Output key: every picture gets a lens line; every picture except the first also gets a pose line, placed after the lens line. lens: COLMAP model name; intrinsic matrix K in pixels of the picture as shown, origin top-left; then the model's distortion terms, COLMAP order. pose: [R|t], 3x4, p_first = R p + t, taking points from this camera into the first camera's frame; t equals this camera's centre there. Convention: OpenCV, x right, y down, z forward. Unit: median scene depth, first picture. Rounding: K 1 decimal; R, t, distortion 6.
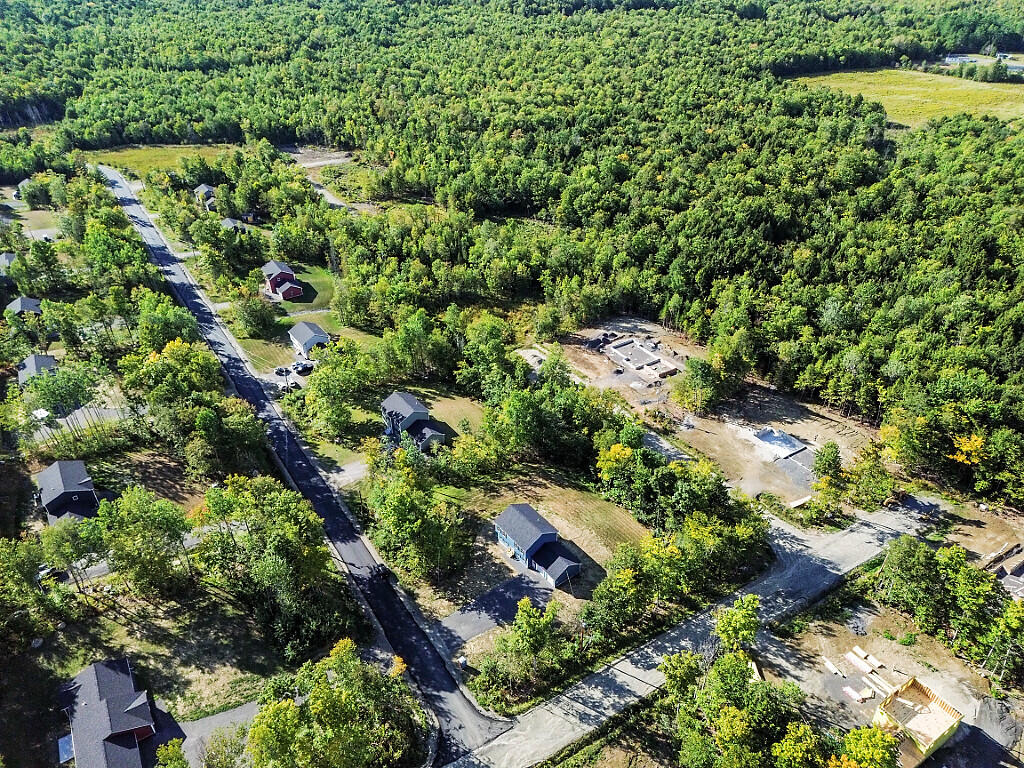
lens RADIAL K [[712.3, 0, 515.1], [0, 712.3, 385.6], [0, 0, 1]] dist [0.054535, -0.043088]
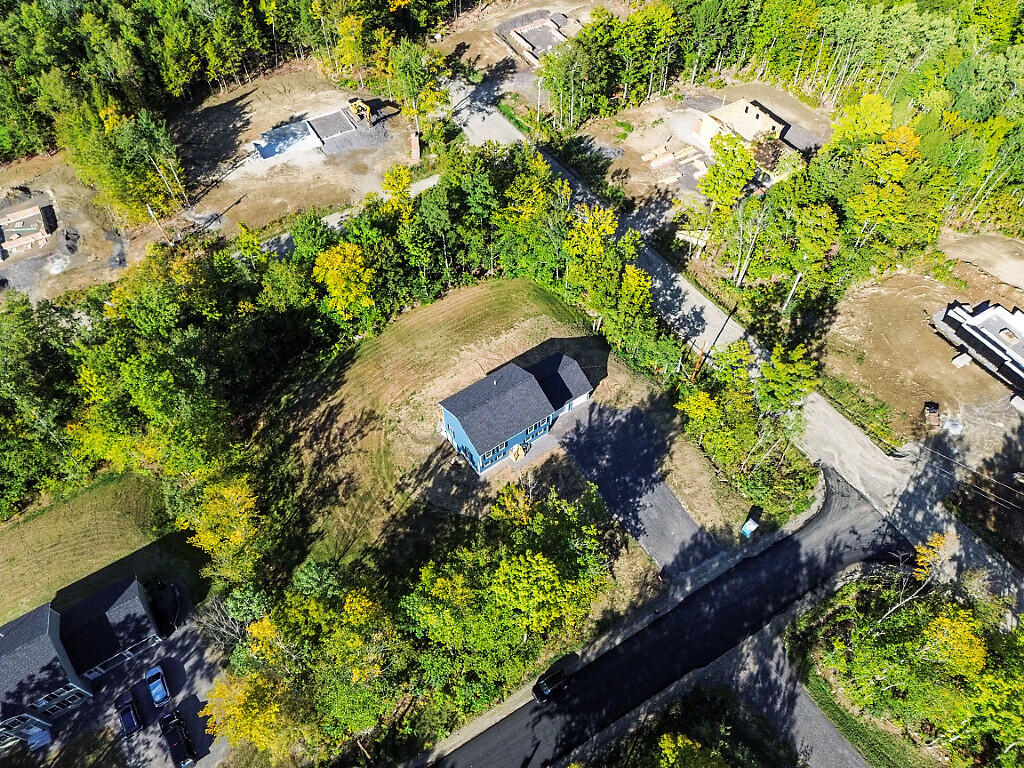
lens RADIAL K [[712.3, 0, 515.1], [0, 712.3, 383.6], [0, 0, 1]] dist [0.054535, -0.043088]
pose [[0.043336, -0.795719, 0.604114, -0.221070], [0.551815, 0.523141, 0.649479, -0.122040], [-0.832840, 0.305213, 0.461761, 0.516183]]
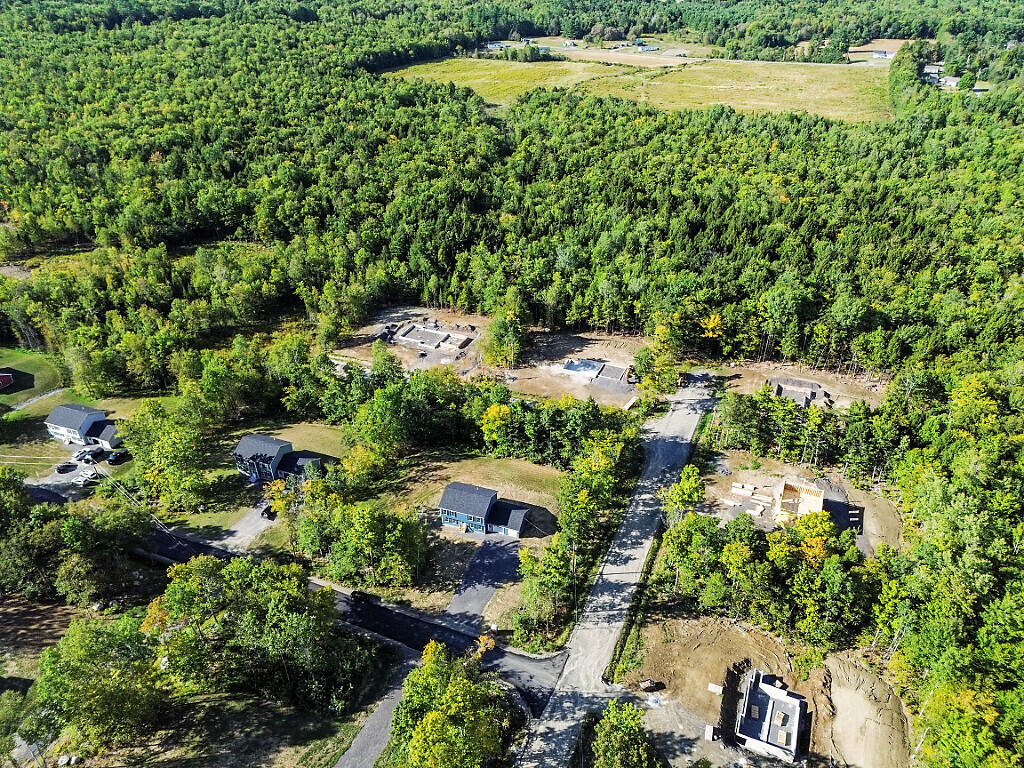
lens RADIAL K [[712.3, 0, 514.4], [0, 712.3, 383.3], [0, 0, 1]] dist [0.054535, -0.043088]
pose [[0.830162, -0.301580, 0.468914, -0.264381], [0.305097, 0.949697, 0.070651, -0.013435], [-0.466633, 0.084413, 0.880414, 0.020131]]
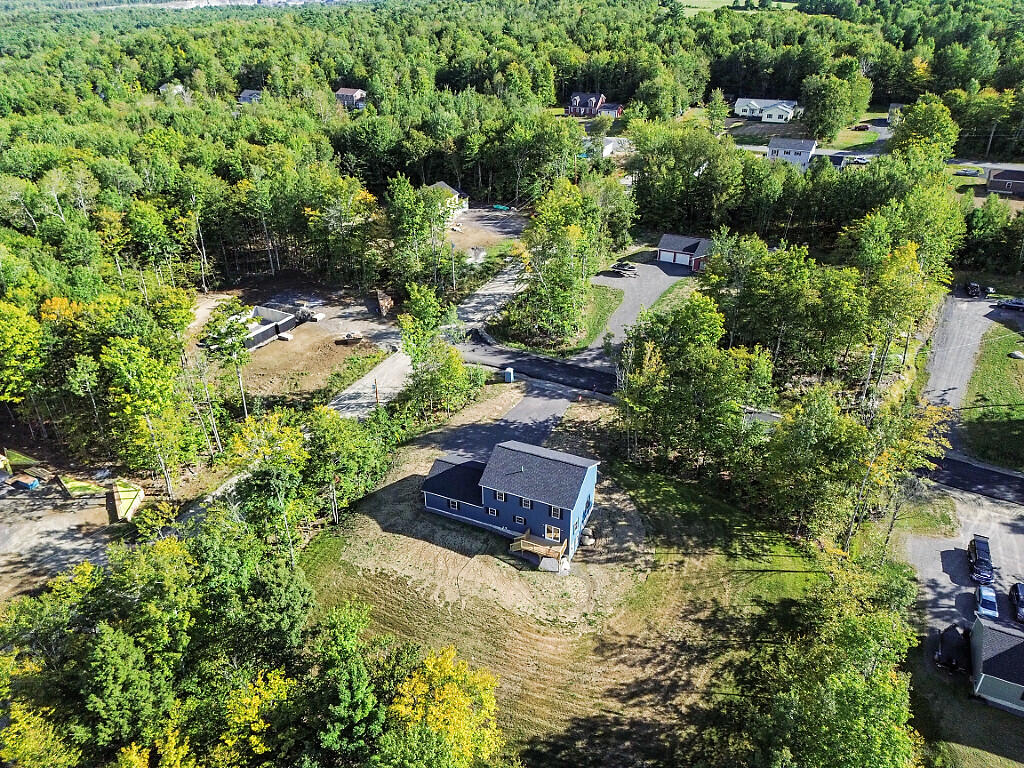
lens RADIAL K [[712.3, 0, 516.5], [0, 712.3, 383.0], [0, 0, 1]] dist [0.054535, -0.043088]
pose [[-0.874194, 0.251718, -0.415238, 0.164254], [-0.252507, 0.494771, 0.831530, -0.188013], [0.414759, 0.831769, -0.368966, 0.807288]]
